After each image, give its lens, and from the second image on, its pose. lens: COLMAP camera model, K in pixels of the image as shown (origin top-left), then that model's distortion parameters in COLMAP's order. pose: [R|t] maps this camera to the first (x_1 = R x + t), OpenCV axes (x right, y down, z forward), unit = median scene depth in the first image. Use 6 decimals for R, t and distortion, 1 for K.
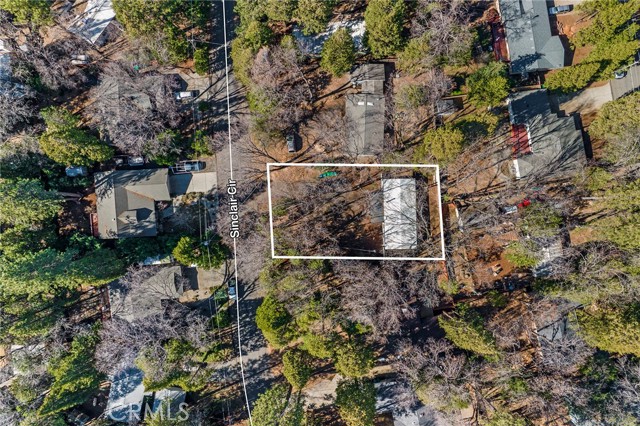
lens RADIAL K [[441.1, 0, 320.0], [0, 441.1, 214.4], [0, 0, 1]] dist [-0.043815, -0.000485]
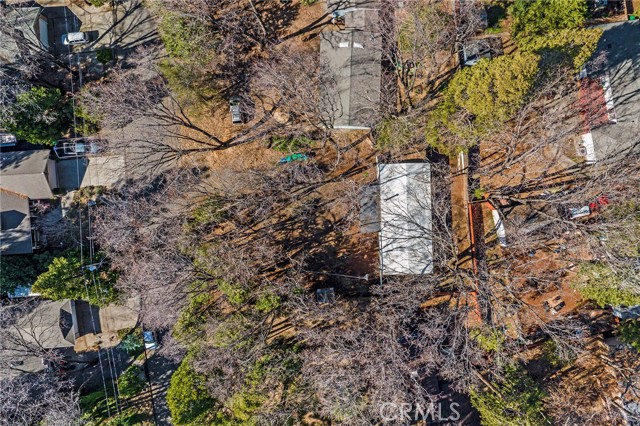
lens RADIAL K [[441.1, 0, 319.3], [0, 441.1, 212.9], [0, 0, 1]] dist [-0.043815, -0.000485]
pose [[0.999966, -0.002350, -0.007892, 0.060455], [0.002287, 0.999965, -0.007998, -0.004712], [0.007911, 0.007980, 0.999937, 0.358589]]
